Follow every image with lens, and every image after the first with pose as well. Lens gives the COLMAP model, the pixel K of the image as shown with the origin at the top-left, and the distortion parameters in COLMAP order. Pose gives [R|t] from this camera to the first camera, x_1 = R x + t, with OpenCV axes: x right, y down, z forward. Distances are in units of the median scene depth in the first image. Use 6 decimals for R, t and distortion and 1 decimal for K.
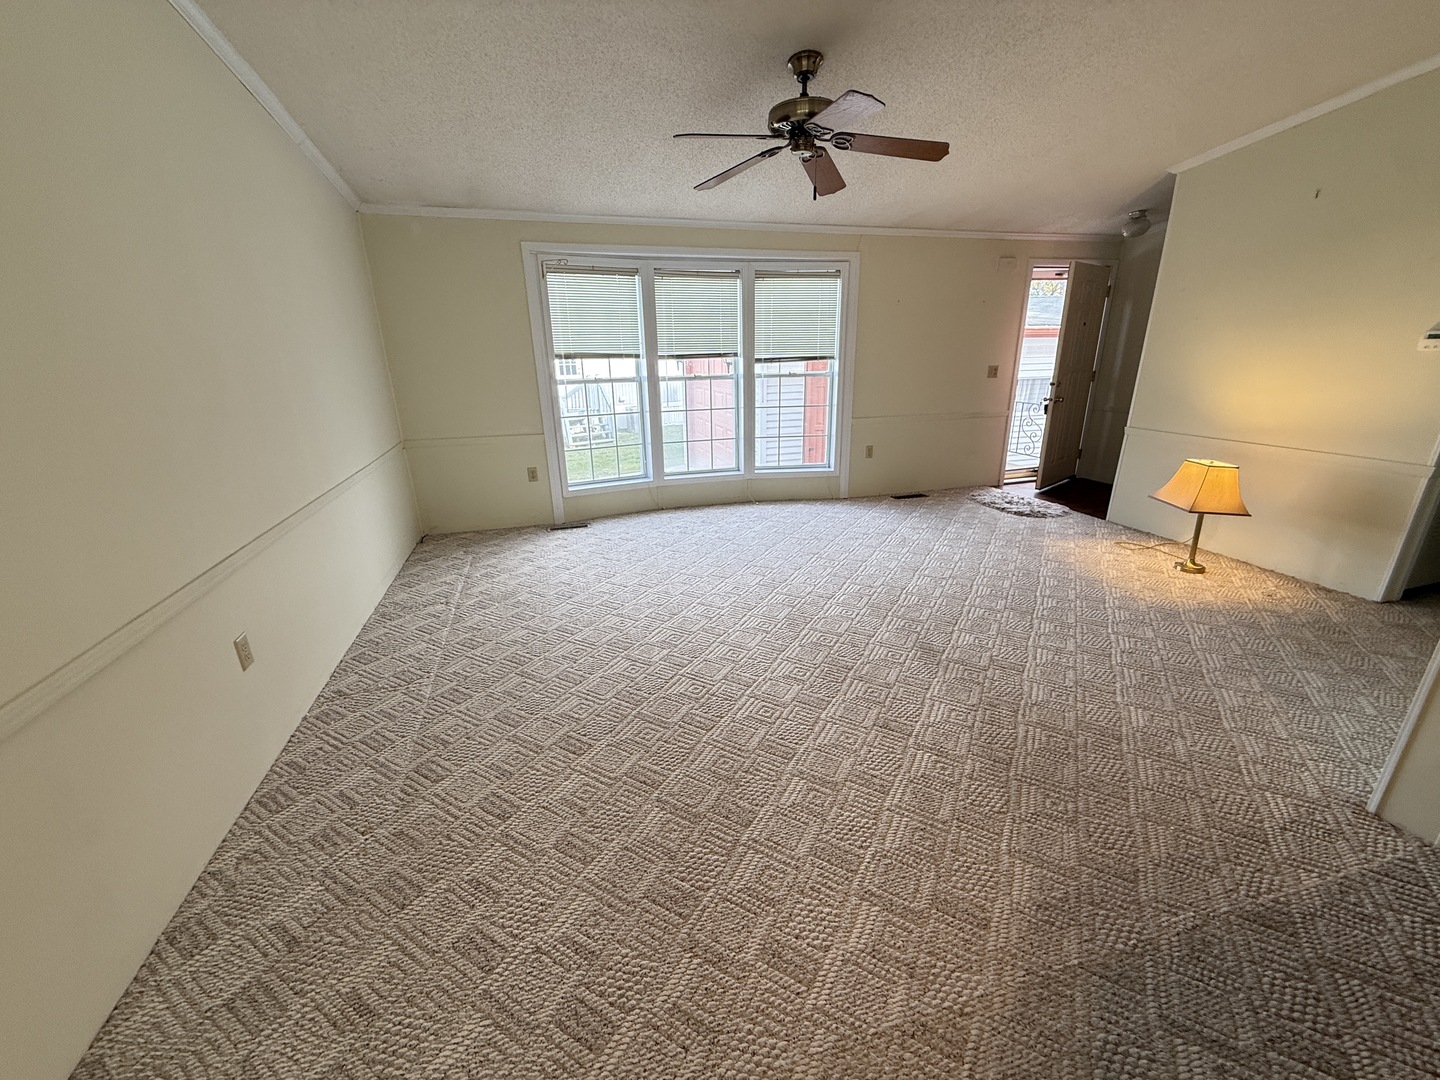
lens RADIAL K [[573.1, 0, 715.5], [0, 573.1, 540.3], [0, 0, 1]] dist [-0.002139, 0.000254]
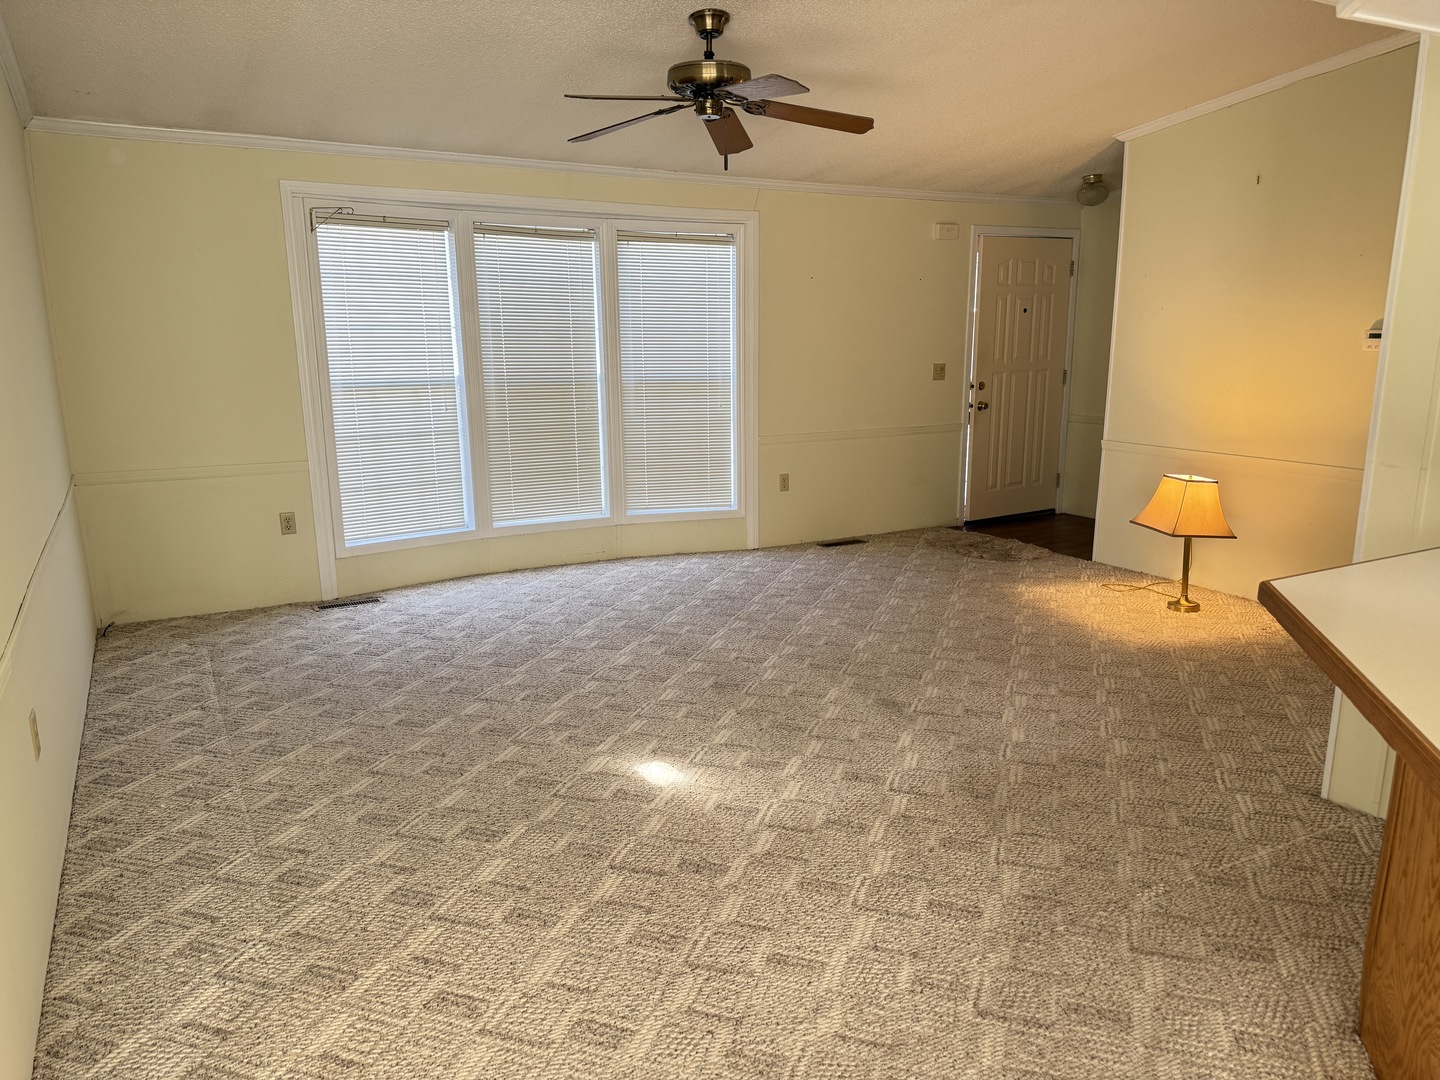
lens RADIAL K [[905.2, 0, 741.1], [0, 905.2, 532.3], [0, 0, 1]] dist [0.082433, -0.107180]
pose [[0.974763, -0.034330, 0.220586, -0.070706], [0.058274, 0.992976, -0.102973, 0.041683], [-0.215501, 0.113229, 0.969917, -0.144872]]
